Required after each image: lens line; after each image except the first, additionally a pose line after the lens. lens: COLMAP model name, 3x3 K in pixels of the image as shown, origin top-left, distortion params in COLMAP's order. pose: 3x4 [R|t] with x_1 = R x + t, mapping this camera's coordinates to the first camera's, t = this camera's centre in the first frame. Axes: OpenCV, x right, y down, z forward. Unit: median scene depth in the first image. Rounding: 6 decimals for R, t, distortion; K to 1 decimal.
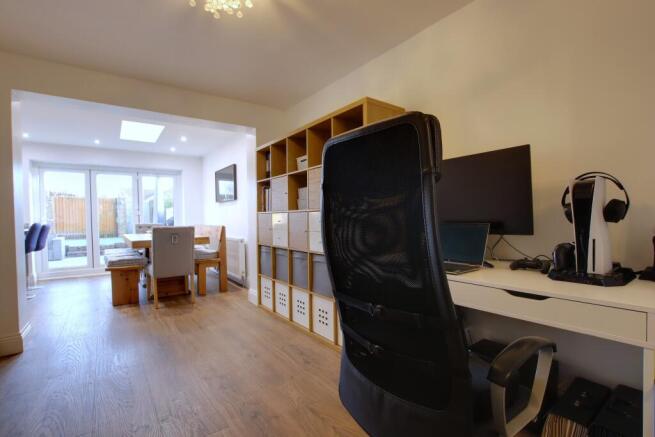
lens RADIAL K [[306.0, 0, 327.0], [0, 306.0, 224.0], [0, 0, 1]] dist [-0.024424, 0.000648]
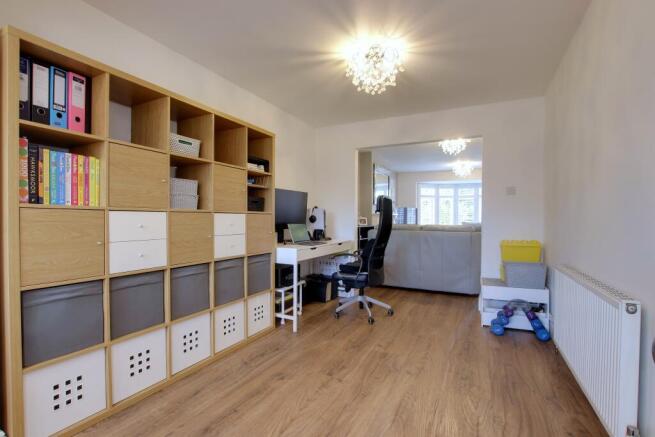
lens RADIAL K [[311.8, 0, 327.5], [0, 311.8, 218.5], [0, 0, 1]] dist [-0.043507, 0.000160]
pose [[-0.470970, -0.026993, 0.881736, -1.029495], [-0.033829, 0.999349, 0.012524, -0.056598], [-0.881500, -0.023930, -0.471577, 1.220078]]
